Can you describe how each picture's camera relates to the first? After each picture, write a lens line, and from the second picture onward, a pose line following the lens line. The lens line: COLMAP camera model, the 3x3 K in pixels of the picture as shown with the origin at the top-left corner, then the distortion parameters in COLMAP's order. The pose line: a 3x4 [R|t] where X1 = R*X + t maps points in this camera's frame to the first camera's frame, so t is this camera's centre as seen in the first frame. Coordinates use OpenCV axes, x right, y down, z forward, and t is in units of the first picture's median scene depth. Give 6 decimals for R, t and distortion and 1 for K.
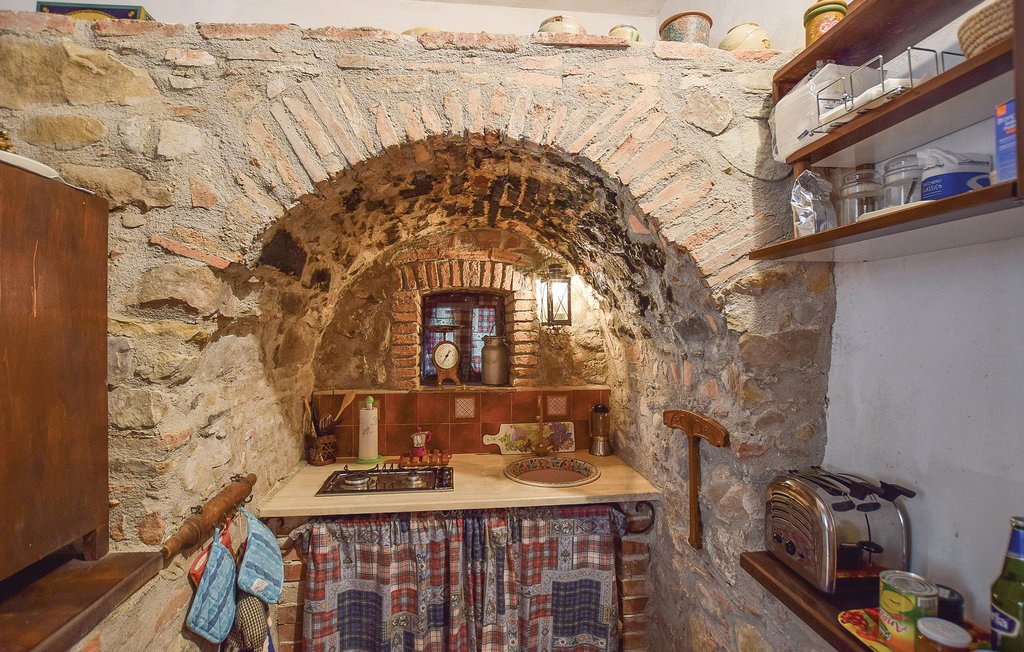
lens RADIAL K [[470.5, 0, 513.3], [0, 470.5, 331.4], [0, 0, 1]] dist [-0.019734, 0.001919]
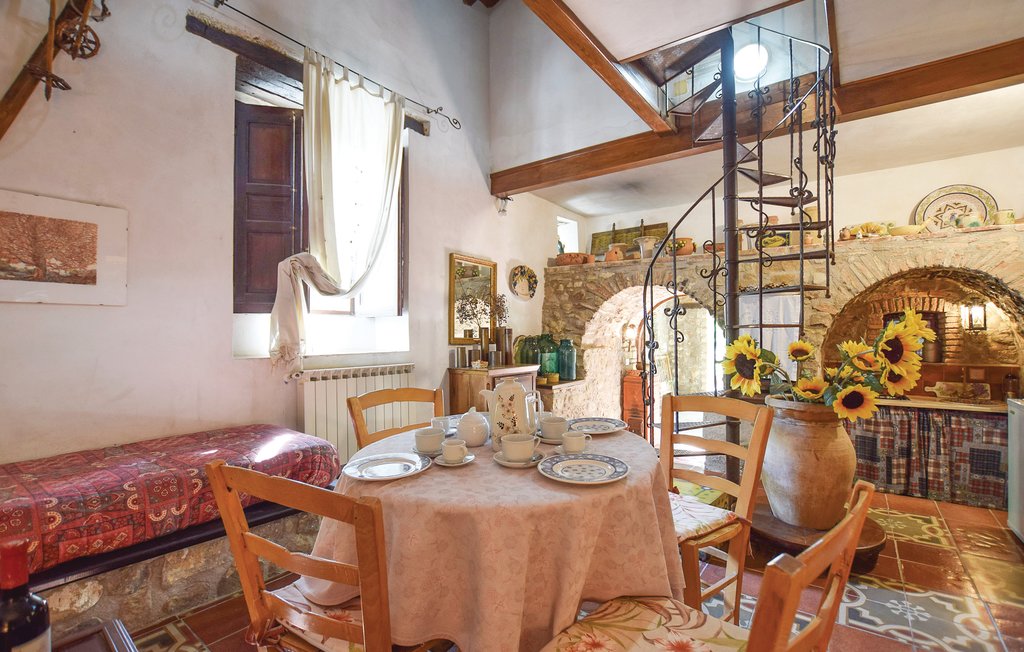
lens RADIAL K [[470.5, 0, 513.3], [0, 470.5, 331.4], [0, 0, 1]] dist [-0.019734, 0.001919]
pose [[0.737559, -0.004362, -0.675269, -0.029424], [-0.003373, 0.999943, -0.010144, 0.021590], [0.675275, 0.009760, 0.737502, -2.031889]]
